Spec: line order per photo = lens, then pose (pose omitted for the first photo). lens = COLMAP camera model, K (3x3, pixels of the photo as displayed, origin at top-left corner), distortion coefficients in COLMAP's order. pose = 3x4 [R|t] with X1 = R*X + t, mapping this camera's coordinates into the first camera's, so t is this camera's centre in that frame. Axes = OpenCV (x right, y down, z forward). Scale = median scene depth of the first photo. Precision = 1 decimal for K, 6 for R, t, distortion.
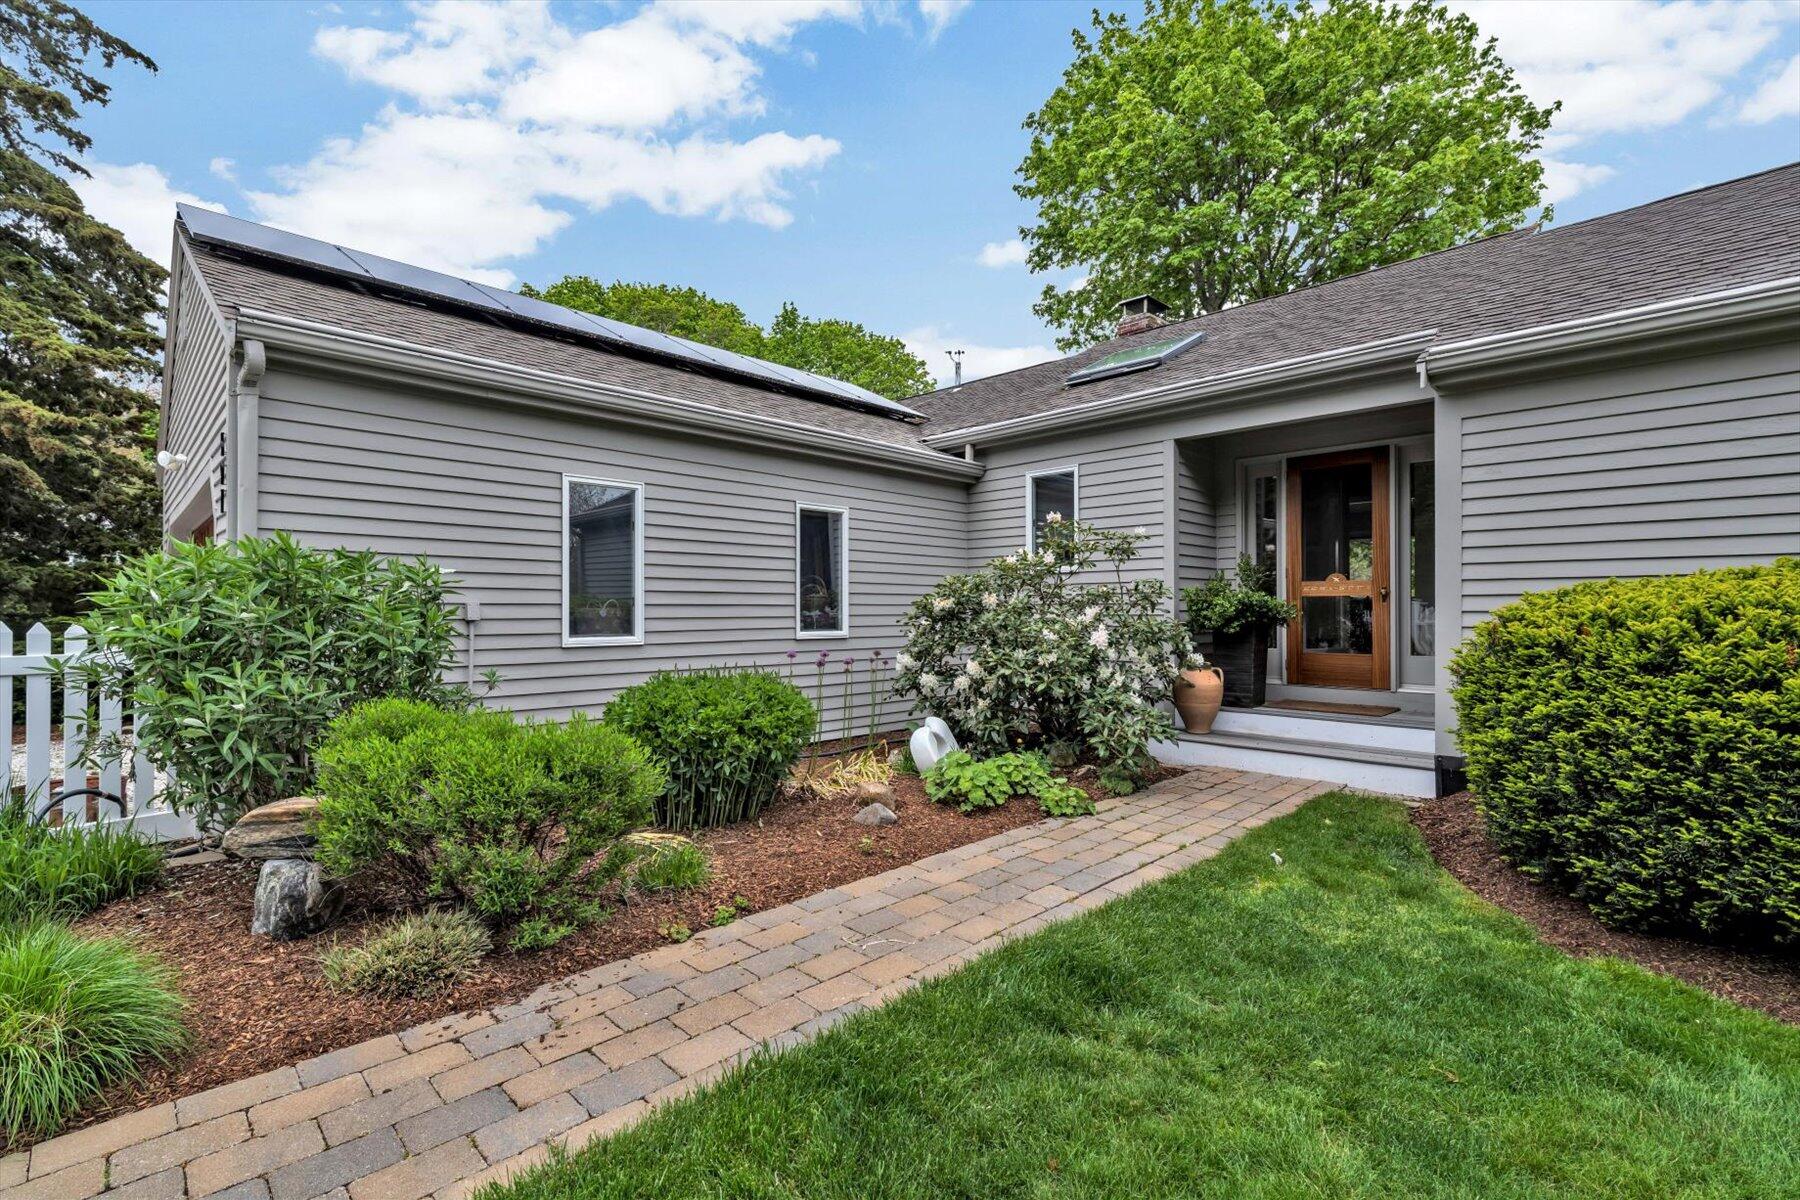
lens RADIAL K [[801.2, 0, 900.0], [0, 801.2, 600.0], [0, 0, 1]] dist [-0.000643, 0.000079]
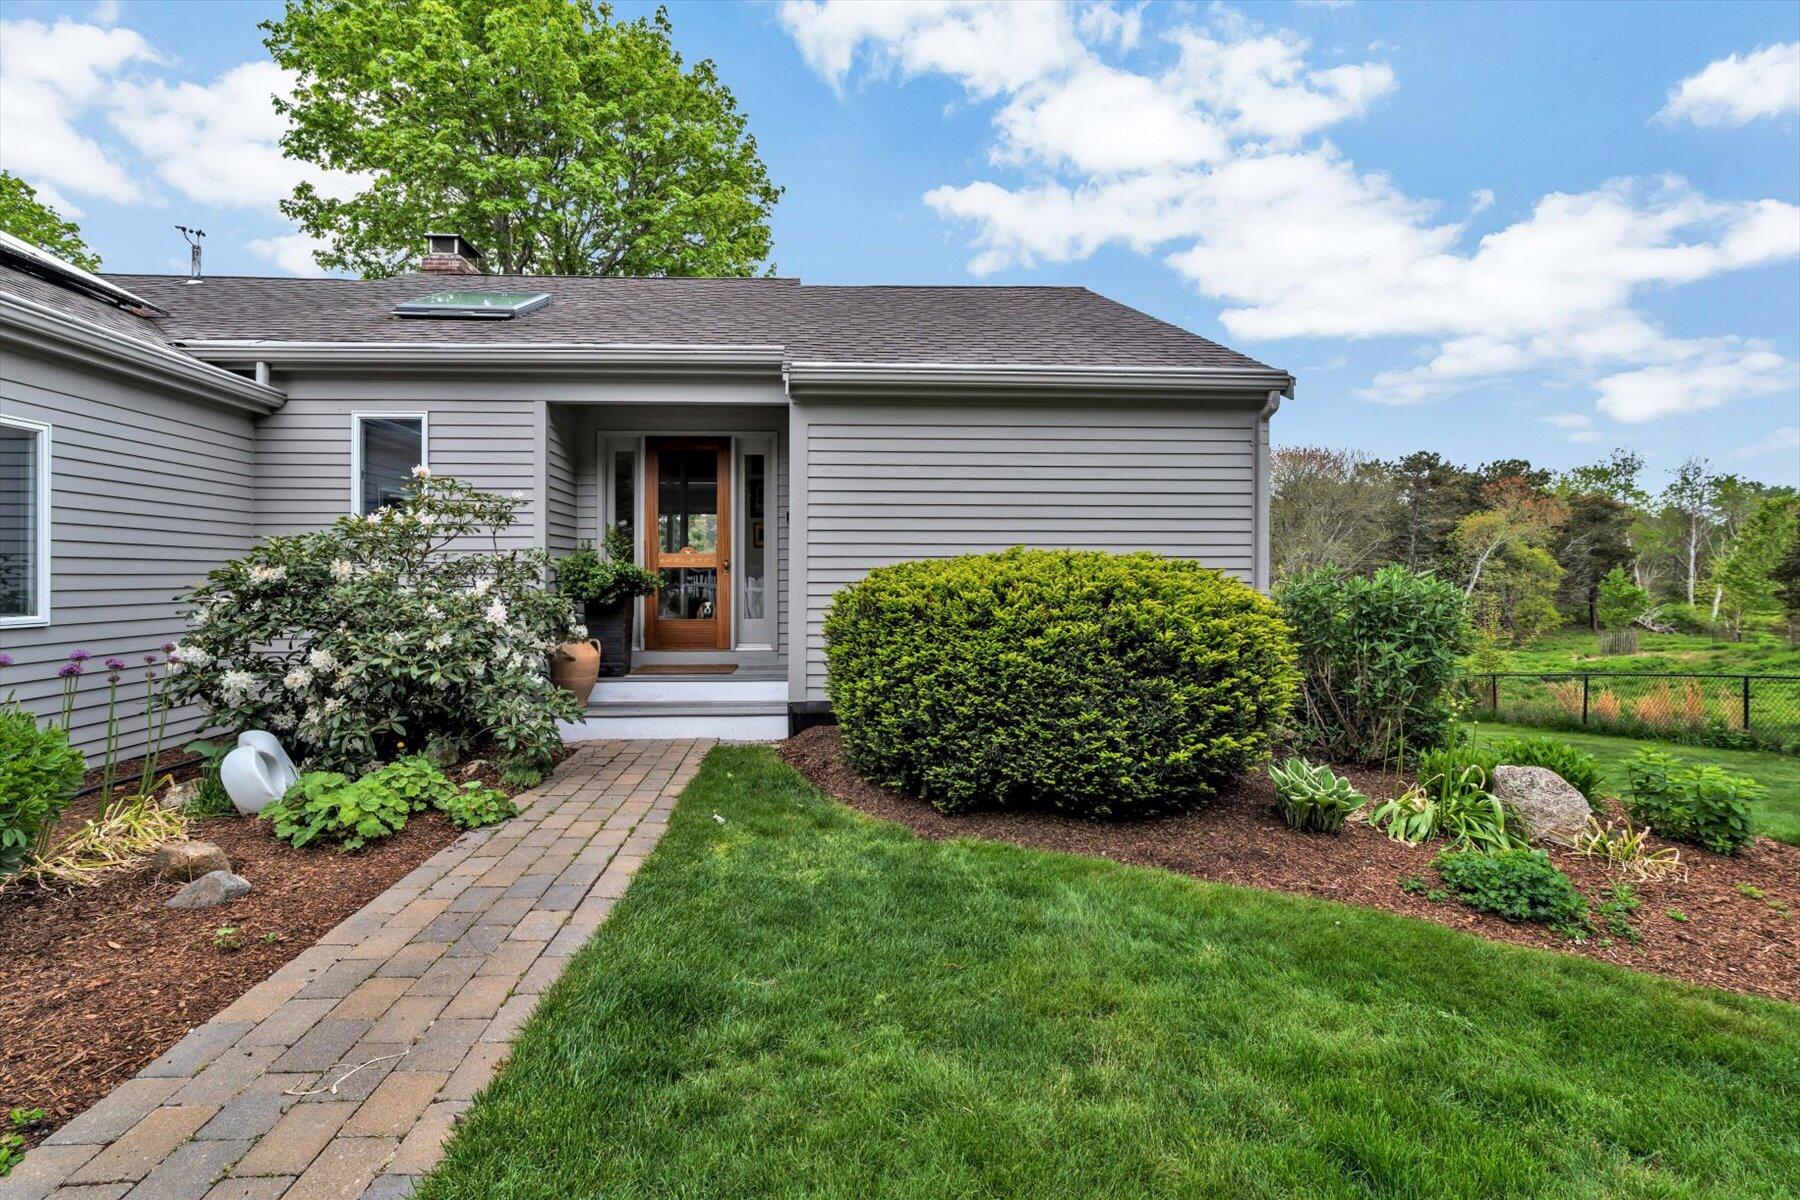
lens RADIAL K [[789.1, 0, 896.1], [0, 789.1, 569.8], [0, 0, 1]] dist [0.000184, 0.000571]
pose [[0.673620, 0.006829, 0.739046, -0.117973], [-0.009374, 0.999956, -0.000696, -0.006013], [-0.739018, -0.006459, 0.673655, 0.107169]]
